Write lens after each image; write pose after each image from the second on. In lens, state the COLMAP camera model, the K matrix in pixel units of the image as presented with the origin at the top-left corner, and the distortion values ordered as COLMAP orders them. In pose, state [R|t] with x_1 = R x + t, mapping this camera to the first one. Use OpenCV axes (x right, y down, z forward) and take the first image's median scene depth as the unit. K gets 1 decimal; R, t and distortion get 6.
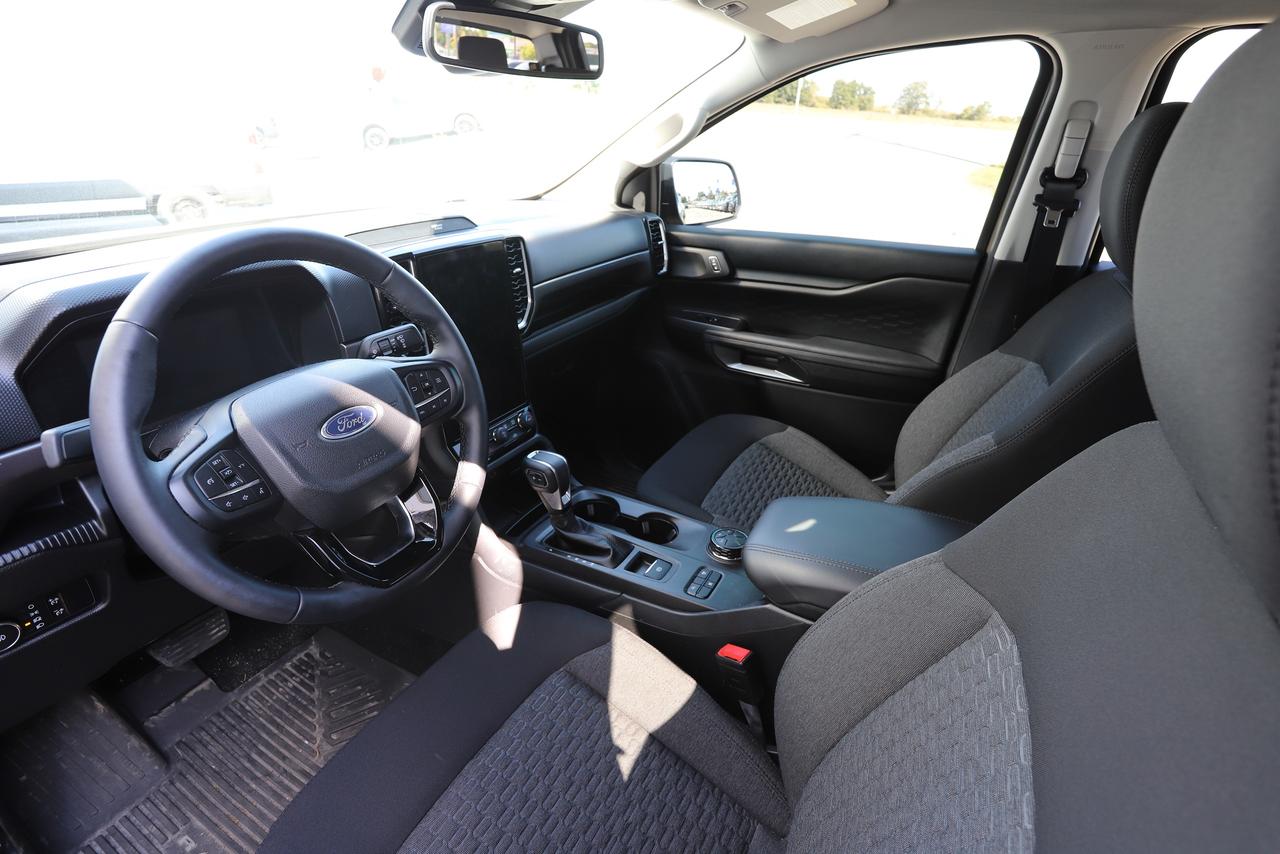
lens RADIAL K [[637.4, 0, 640.1], [0, 637.4, 406.5], [0, 0, 1]] dist [-0.002440, 0.000061]
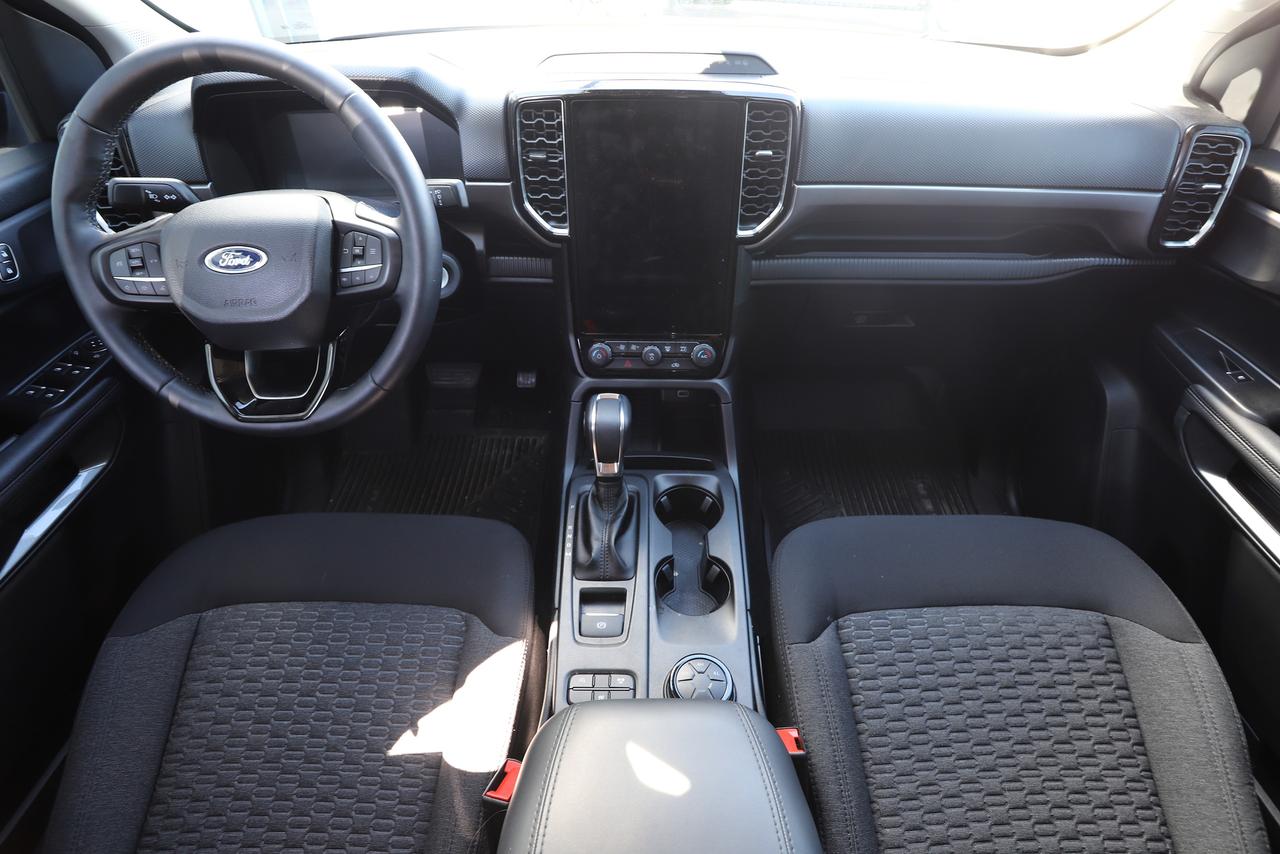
lens RADIAL K [[637.4, 0, 640.1], [0, 637.4, 406.5], [0, 0, 1]] dist [-0.002440, 0.000061]
pose [[0.497764, 0.547622, -0.672563, 0.325704], [-0.365404, 0.835688, 0.410007, -0.210723], [0.786581, 0.041671, 0.616079, 0.478365]]
